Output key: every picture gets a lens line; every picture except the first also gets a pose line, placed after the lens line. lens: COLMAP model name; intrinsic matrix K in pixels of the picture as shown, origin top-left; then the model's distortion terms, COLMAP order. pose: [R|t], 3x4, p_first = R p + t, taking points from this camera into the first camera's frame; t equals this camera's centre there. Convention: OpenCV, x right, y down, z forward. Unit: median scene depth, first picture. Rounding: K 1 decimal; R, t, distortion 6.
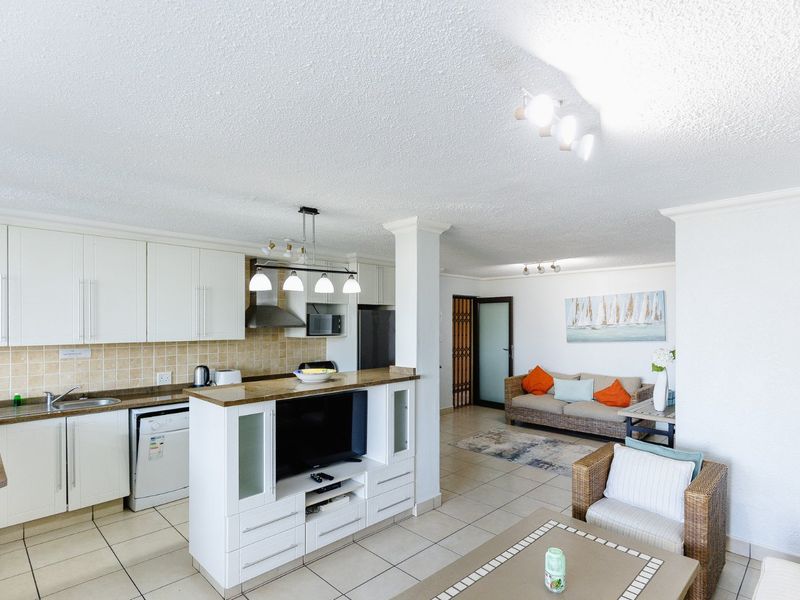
lens RADIAL K [[428.4, 0, 413.4], [0, 428.4, 323.1], [0, 0, 1]] dist [0.002622, -0.001425]
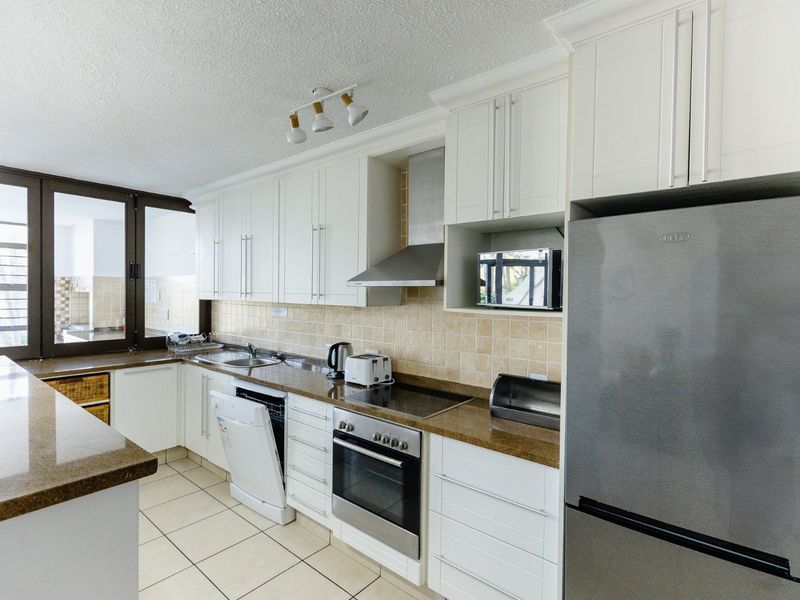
lens RADIAL K [[407.1, 0, 399.9], [0, 407.1, 300.9], [0, 0, 1]] dist [0.006781, -0.003417]
pose [[0.069165, 0.019208, -0.997420, 0.163014], [-0.005569, 0.999806, 0.018867, 0.020088], [0.997590, 0.004250, 0.069259, 1.098560]]
